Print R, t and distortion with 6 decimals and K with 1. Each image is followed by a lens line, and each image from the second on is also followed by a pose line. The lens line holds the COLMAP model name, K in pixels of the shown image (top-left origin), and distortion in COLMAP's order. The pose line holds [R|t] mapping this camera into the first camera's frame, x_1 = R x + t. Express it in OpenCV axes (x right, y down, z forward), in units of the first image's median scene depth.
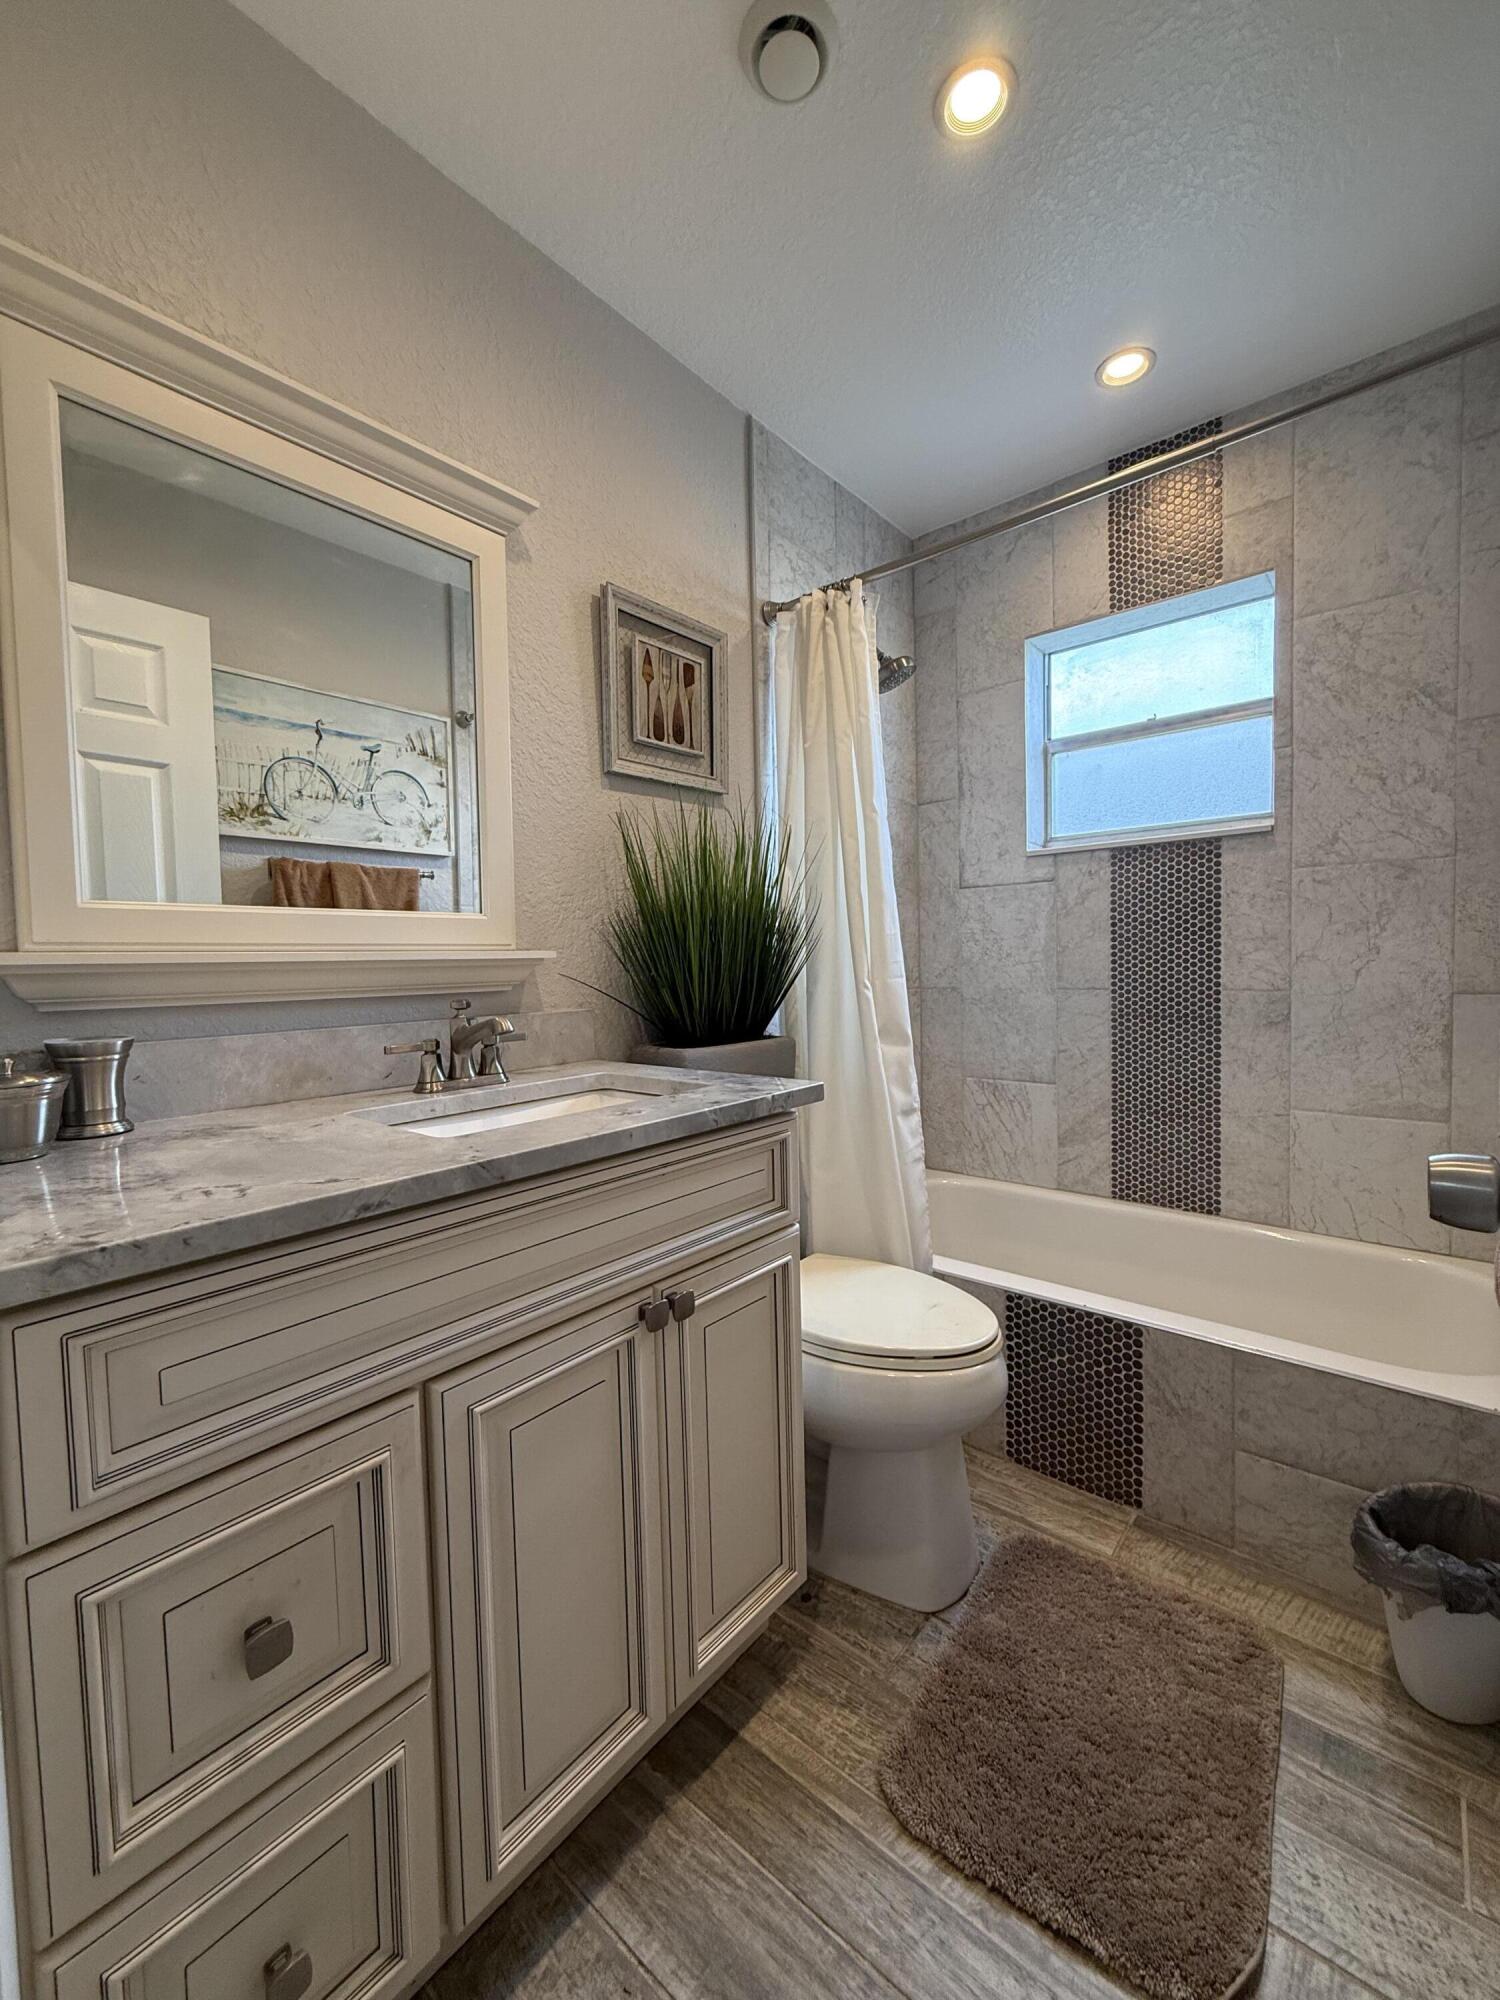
lens RADIAL K [[799.8, 0, 753.6], [0, 799.8, 992.7], [0, 0, 1]] dist [-0.000311, 0.000225]
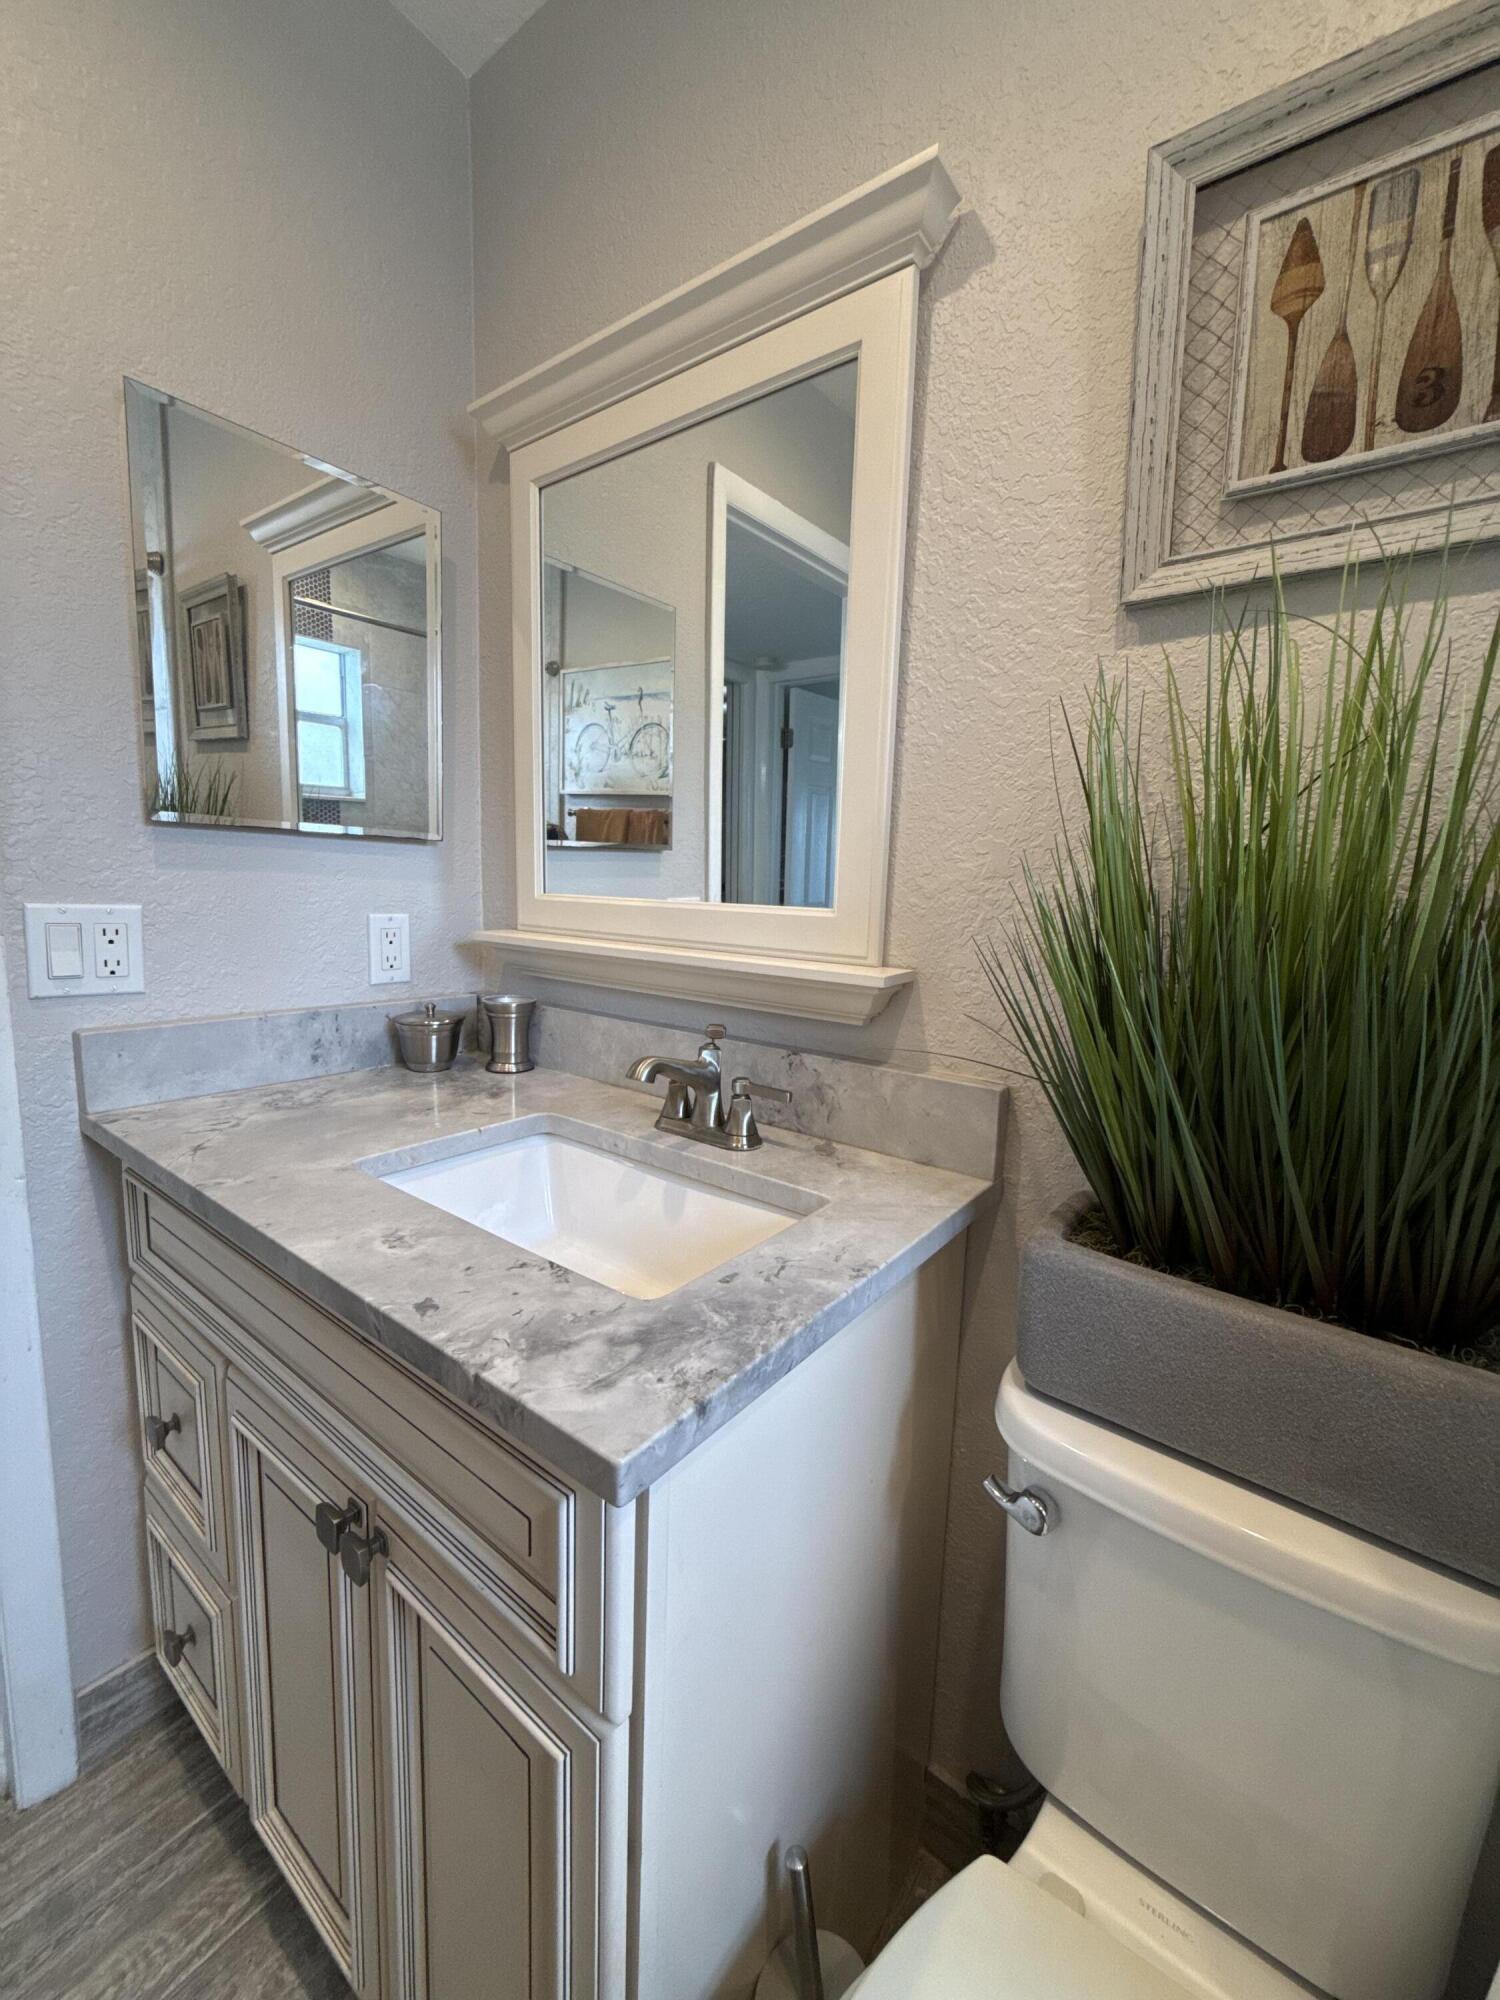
lens RADIAL K [[799.8, 0, 756.3], [0, 799.8, 996.4], [0, 0, 1]] dist [-0.000311, 0.000225]
pose [[0.059095, 0.157154, -0.985805, 0.284766], [-0.078359, 0.985213, 0.152362, -0.101675], [0.995172, 0.068243, 0.070535, 0.732422]]
